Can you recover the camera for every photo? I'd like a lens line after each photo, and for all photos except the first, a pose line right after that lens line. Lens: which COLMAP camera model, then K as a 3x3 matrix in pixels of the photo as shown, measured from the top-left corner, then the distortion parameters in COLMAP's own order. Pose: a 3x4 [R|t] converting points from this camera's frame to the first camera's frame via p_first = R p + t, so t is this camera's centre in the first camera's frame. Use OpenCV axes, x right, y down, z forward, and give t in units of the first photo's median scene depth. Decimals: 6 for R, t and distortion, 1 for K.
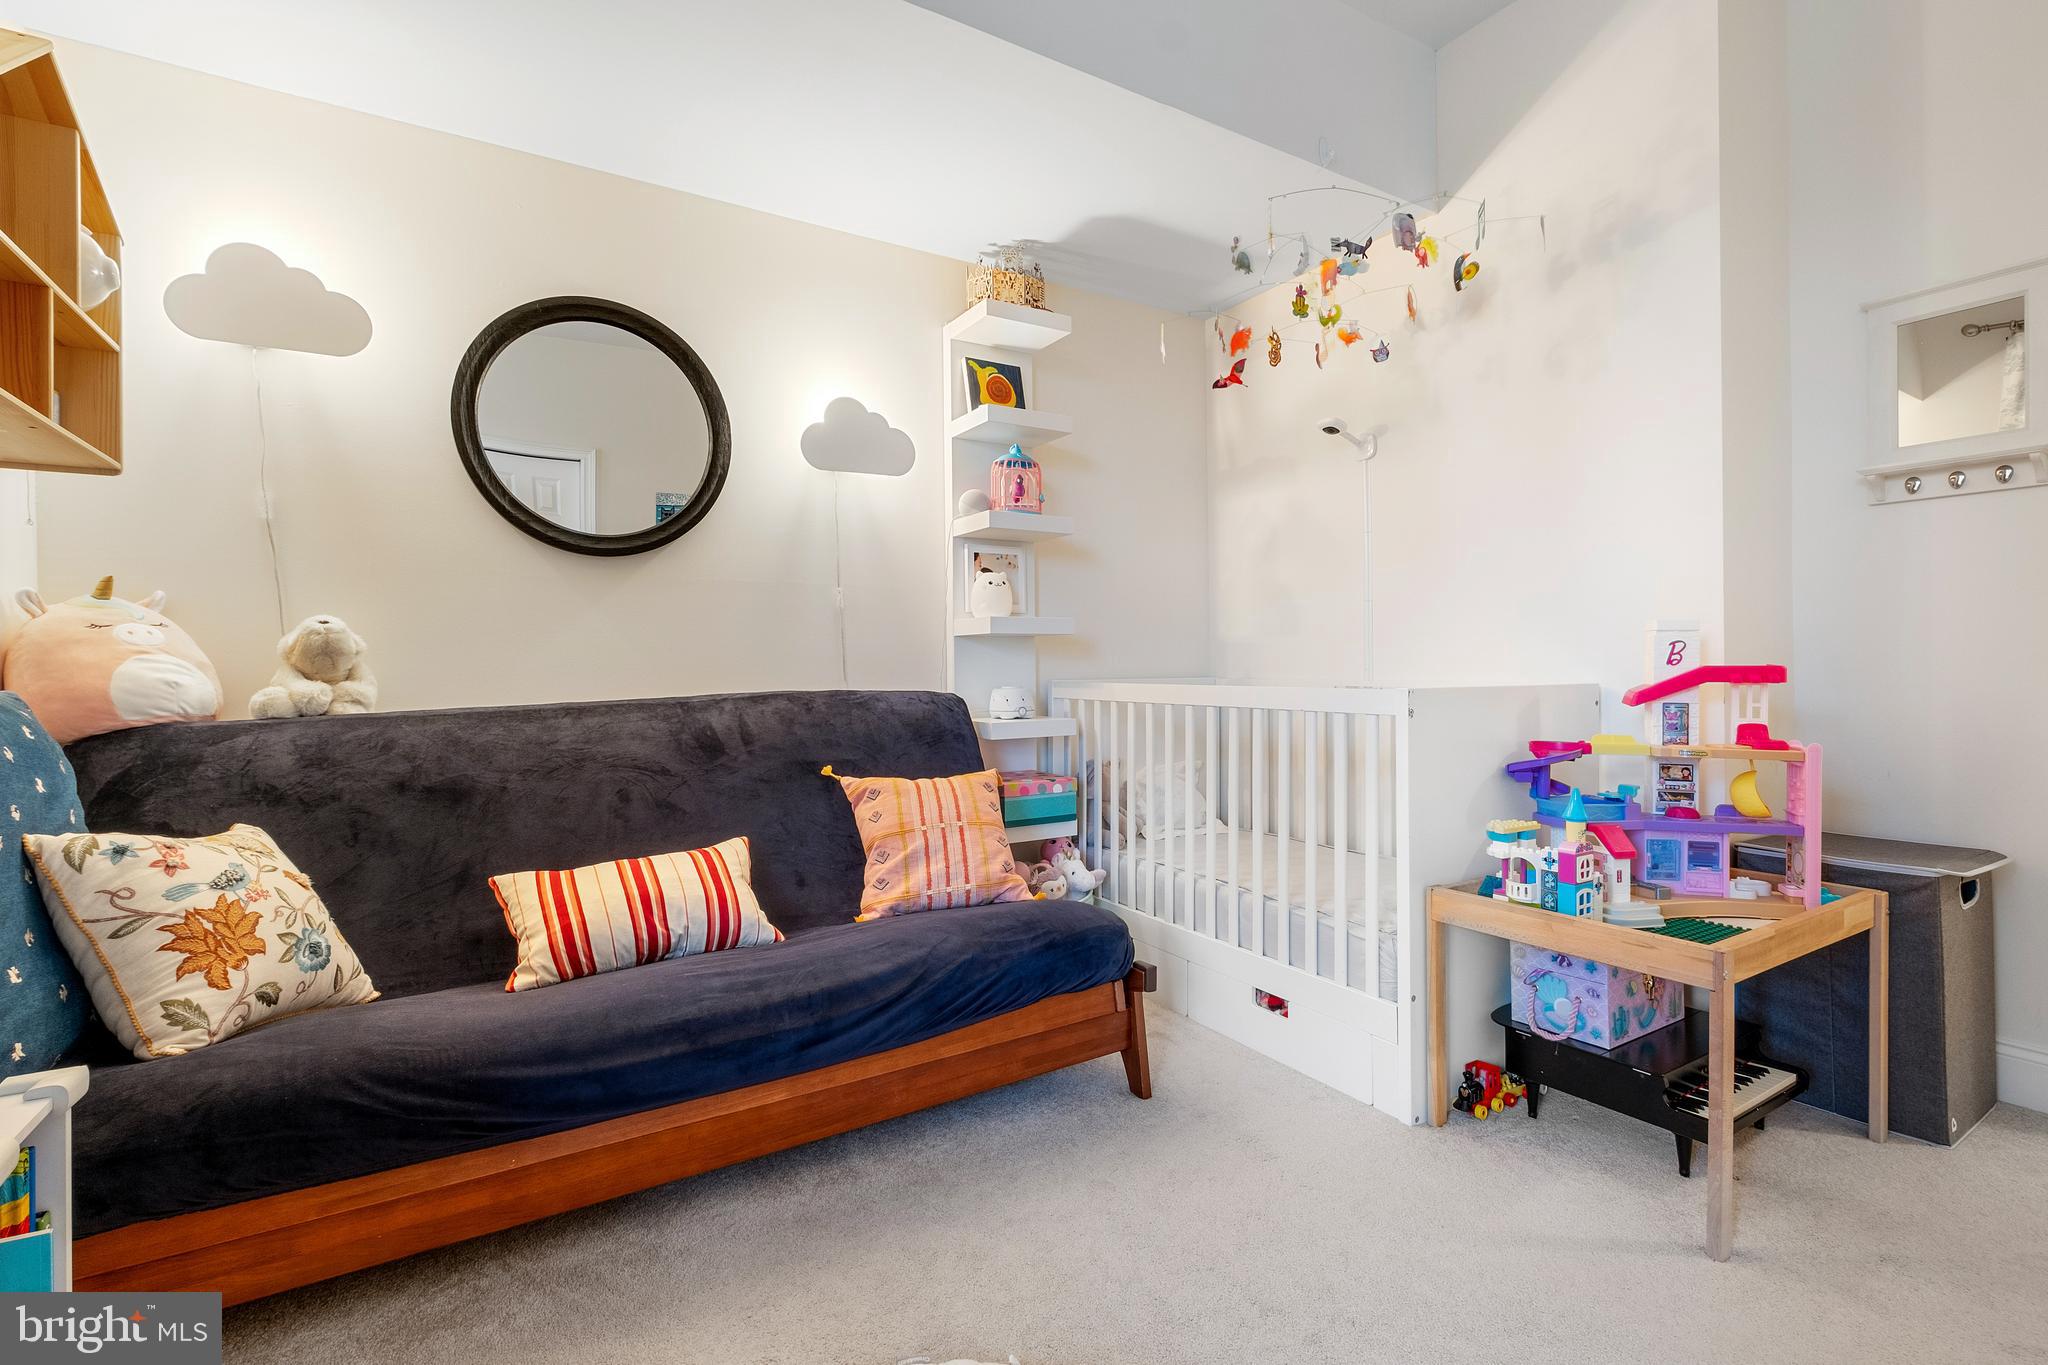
lens RADIAL K [[895.1, 0, 1030.6], [0, 895.1, 673.4], [0, 0, 1]] dist [-0.003111, -0.000800]
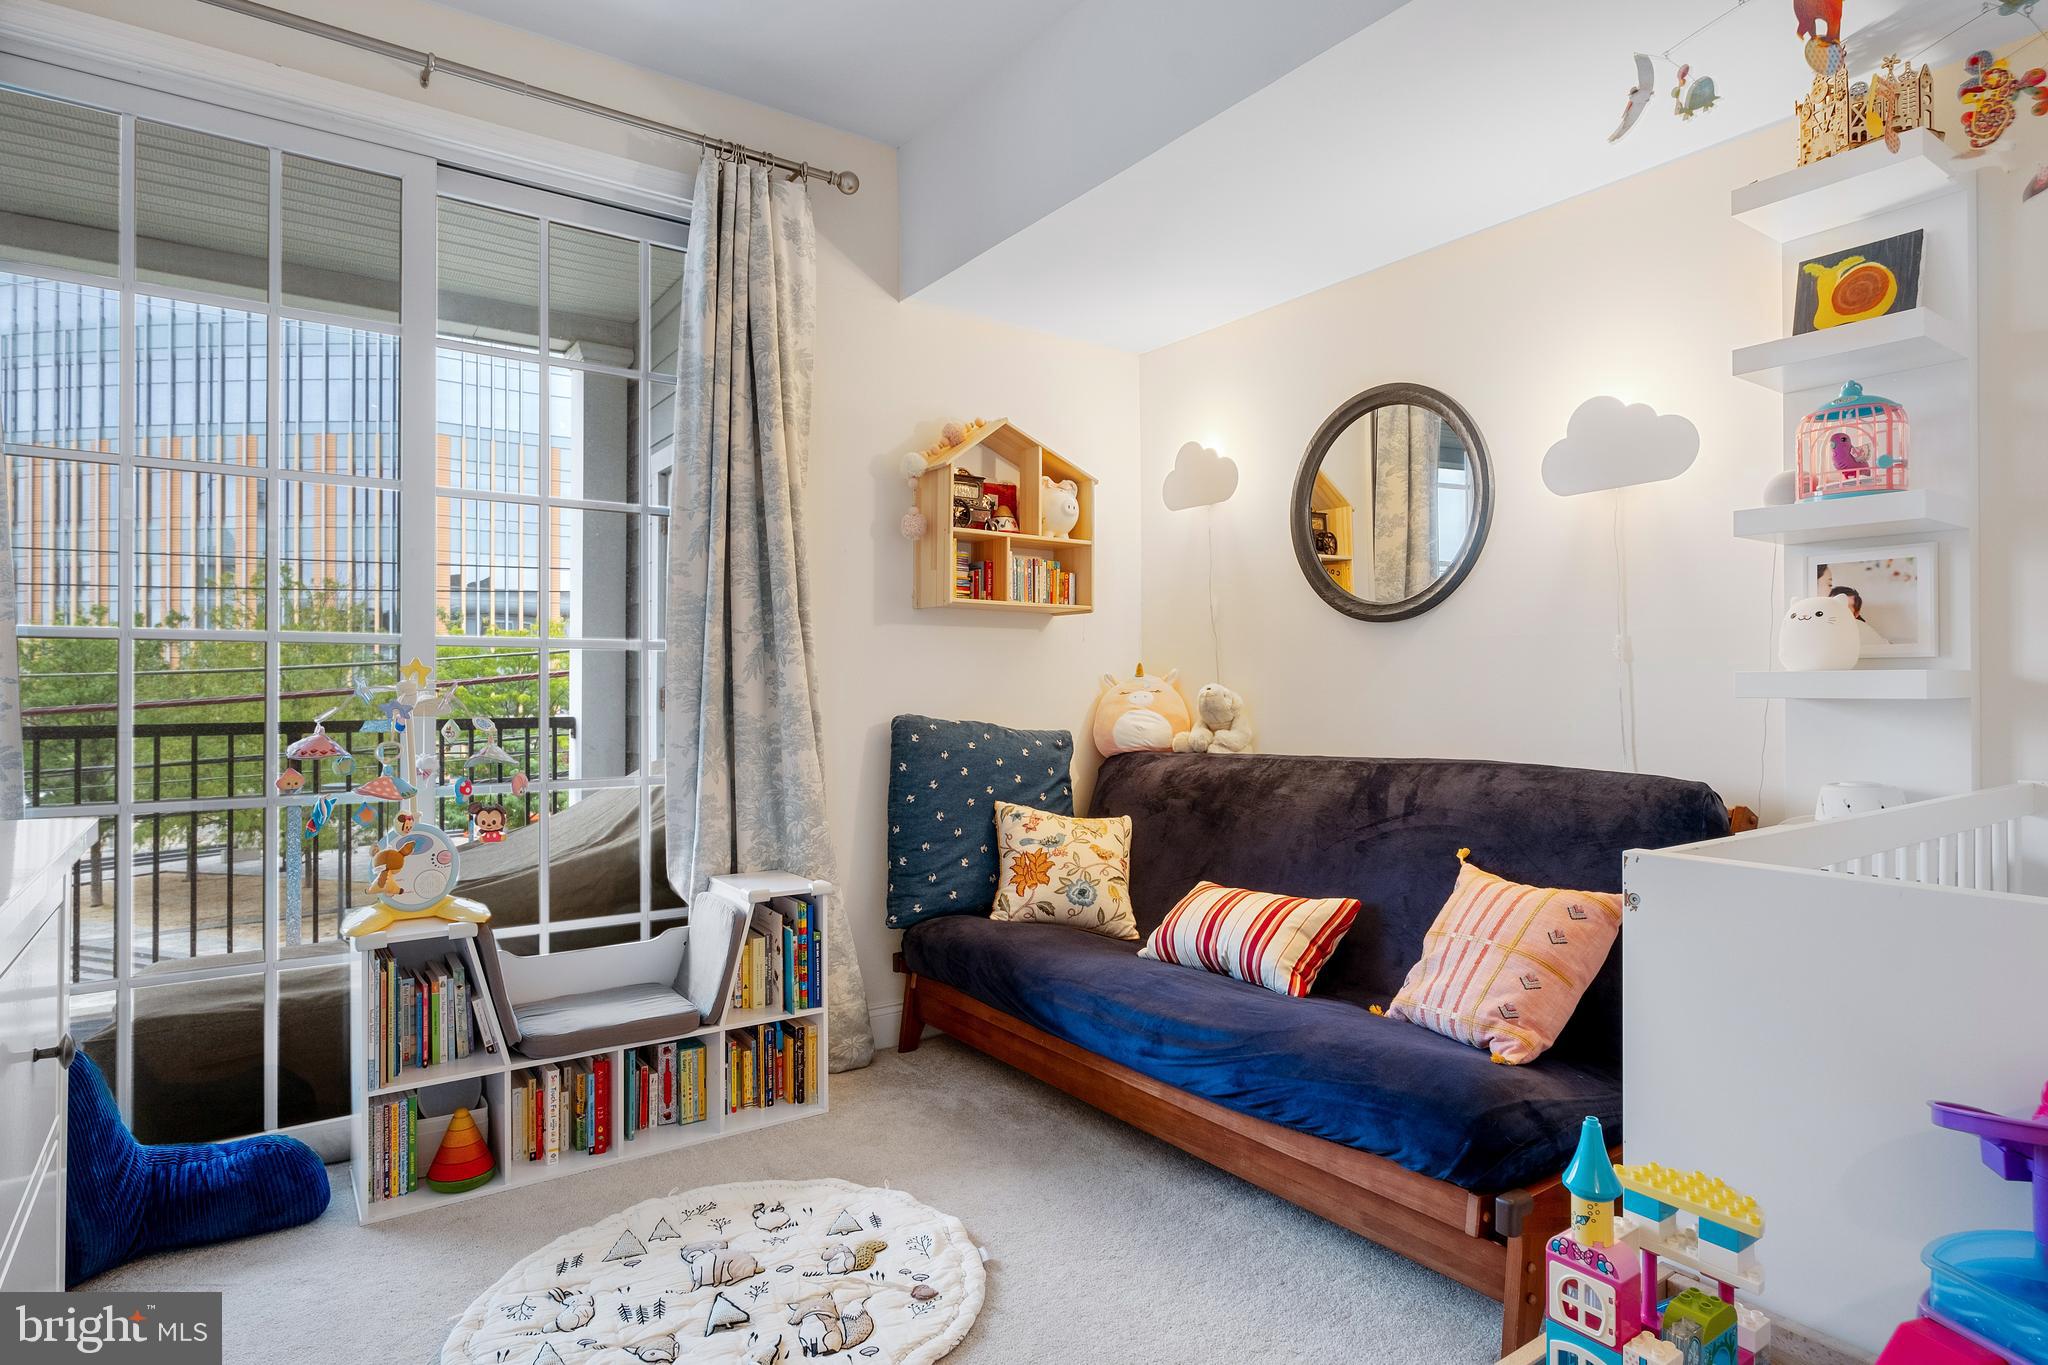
lens RADIAL K [[1127.0, 0, 1024.4], [0, 1127.0, 674.6], [0, 0, 1]] dist [-0.002405, 0.001098]
pose [[0.069412, -0.001127, -0.997587, 0.956863], [-0.009996, 0.999948, -0.001825, -0.071183], [0.997538, 0.010098, 0.069397, 0.542833]]
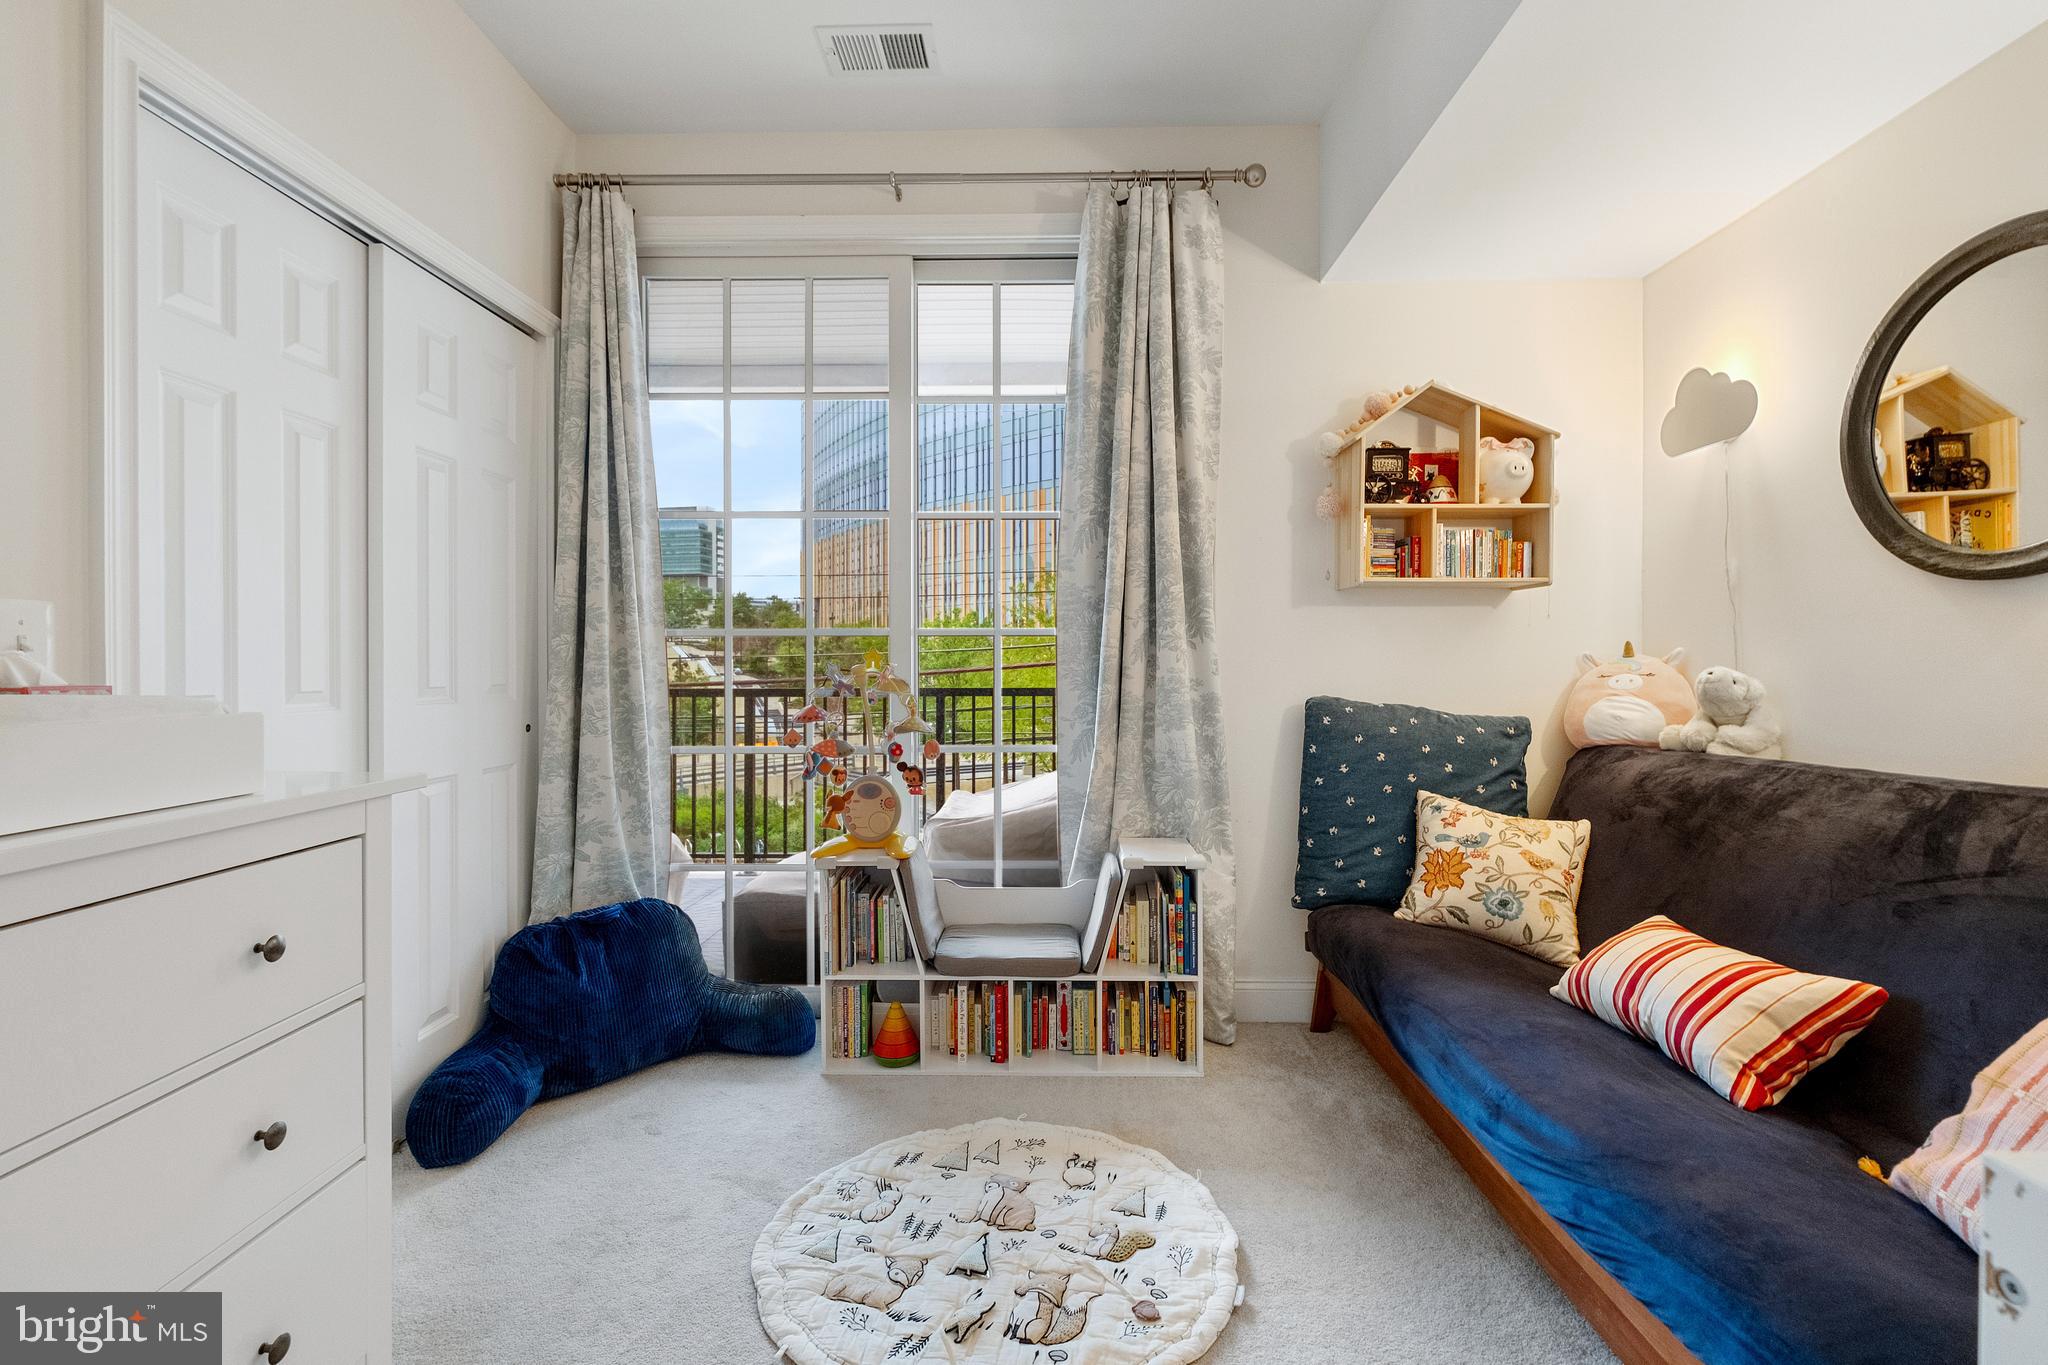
lens RADIAL K [[909.5, 0, 1029.5], [0, 909.5, 667.7], [0, 0, 1]] dist [-0.003777, 0.008272]
pose [[-0.536359, 0.017880, -0.843801, 0.651462], [-0.003598, 0.999718, 0.023470, -0.085273], [0.843983, 0.015624, -0.536143, 0.835008]]
